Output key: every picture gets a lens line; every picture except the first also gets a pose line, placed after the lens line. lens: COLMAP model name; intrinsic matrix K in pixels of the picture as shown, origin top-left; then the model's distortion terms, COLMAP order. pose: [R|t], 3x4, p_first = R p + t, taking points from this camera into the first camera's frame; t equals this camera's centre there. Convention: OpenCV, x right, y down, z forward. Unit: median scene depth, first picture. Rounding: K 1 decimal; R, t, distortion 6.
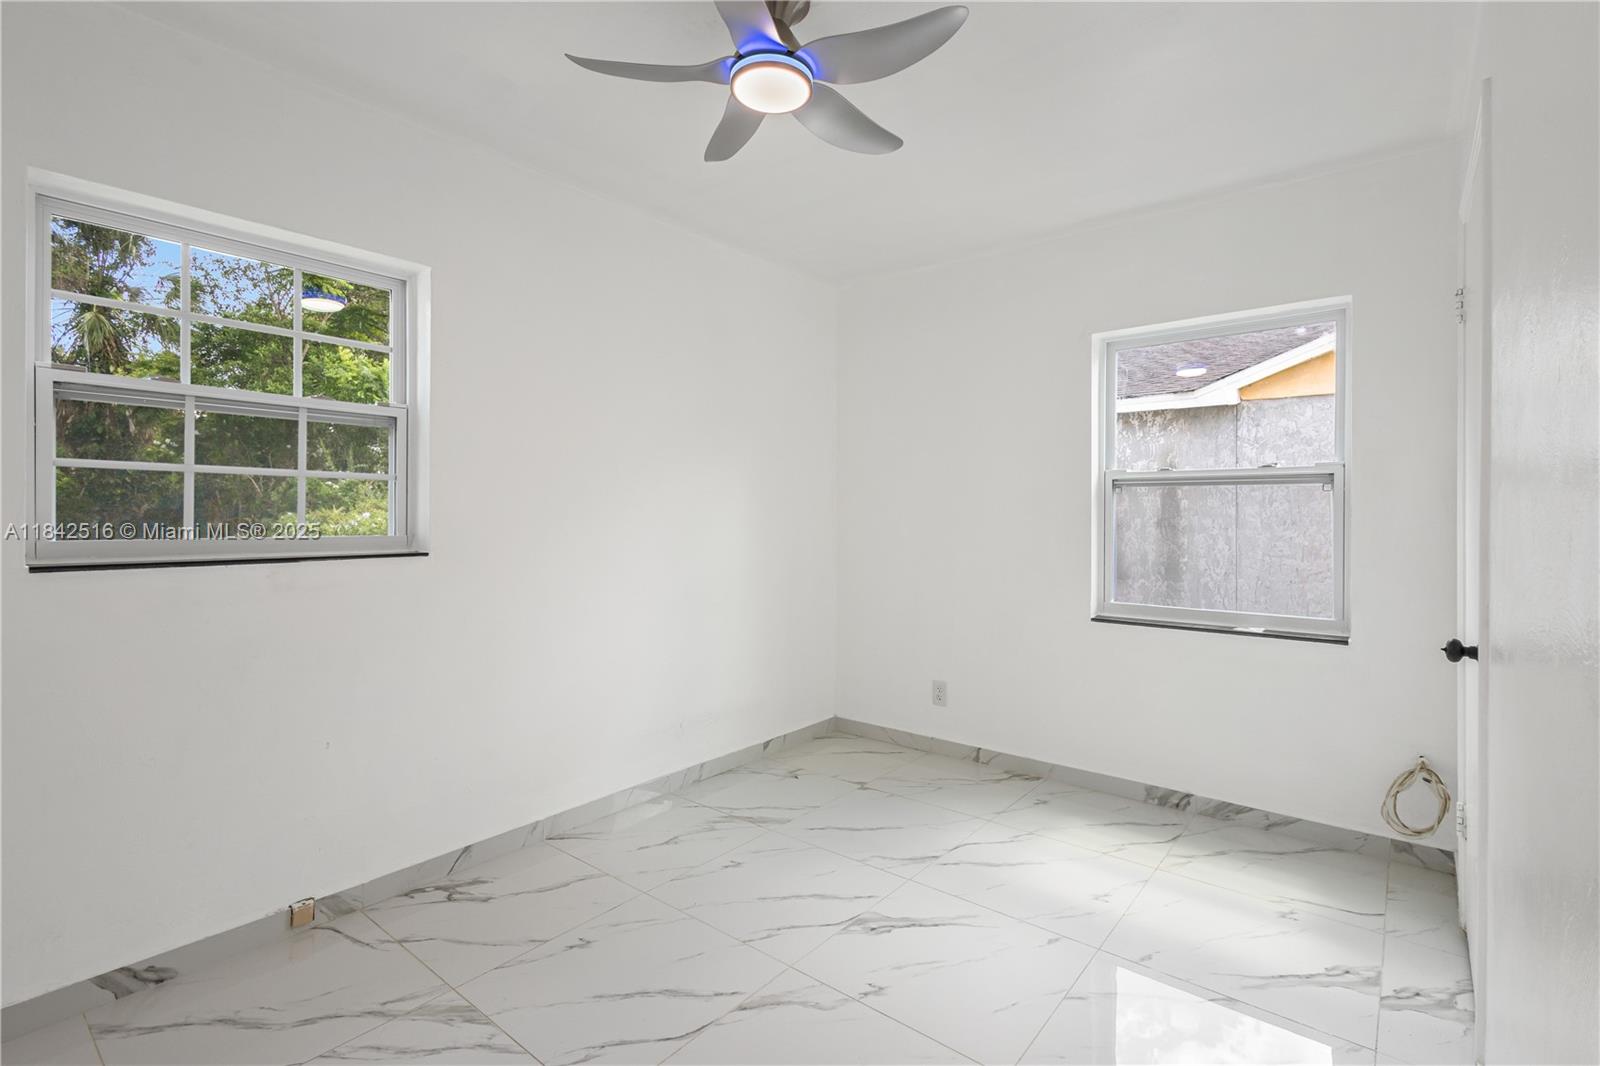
lens RADIAL K [[739.6, 0, 796.9], [0, 739.6, 527.2], [0, 0, 1]] dist [0.022694, 0.000382]
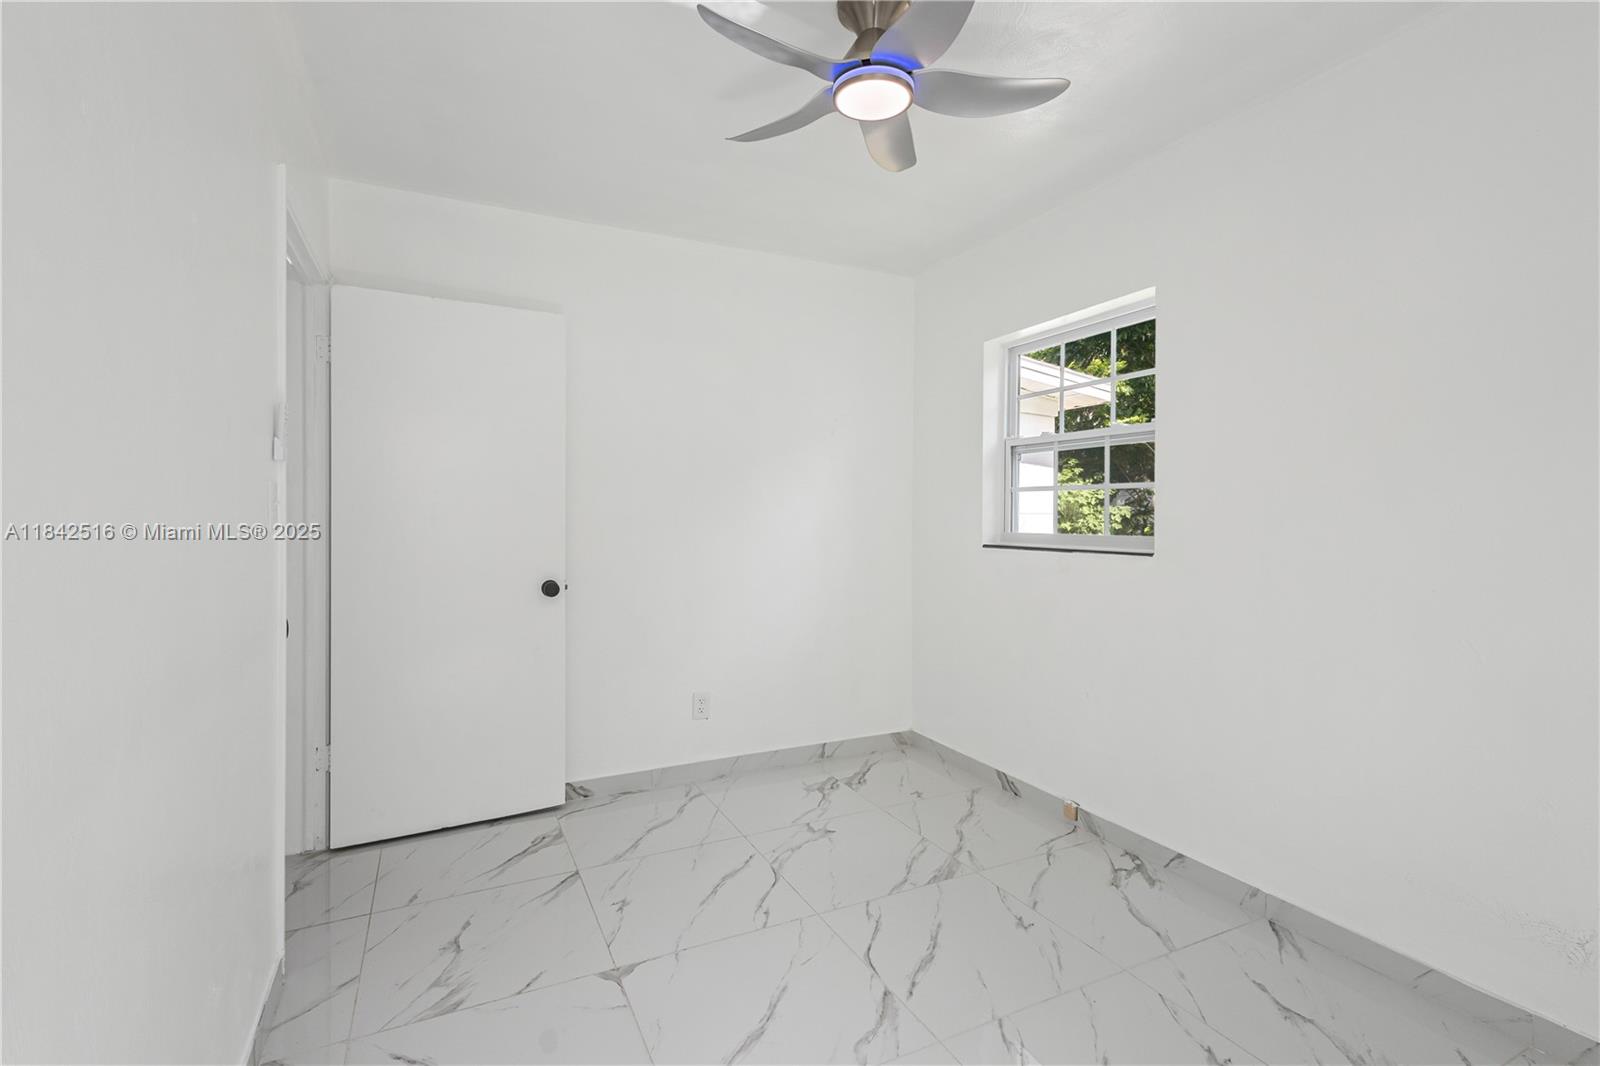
lens RADIAL K [[739.6, 0, 801.5], [0, 739.6, 528.4], [0, 0, 1]] dist [0.022694, 0.000382]
pose [[-0.428641, -0.000077, -0.903475, 0.845502], [-0.009928, 0.999940, 0.004625, 0.000288], [0.903420, 0.010952, -0.428616, 1.237948]]
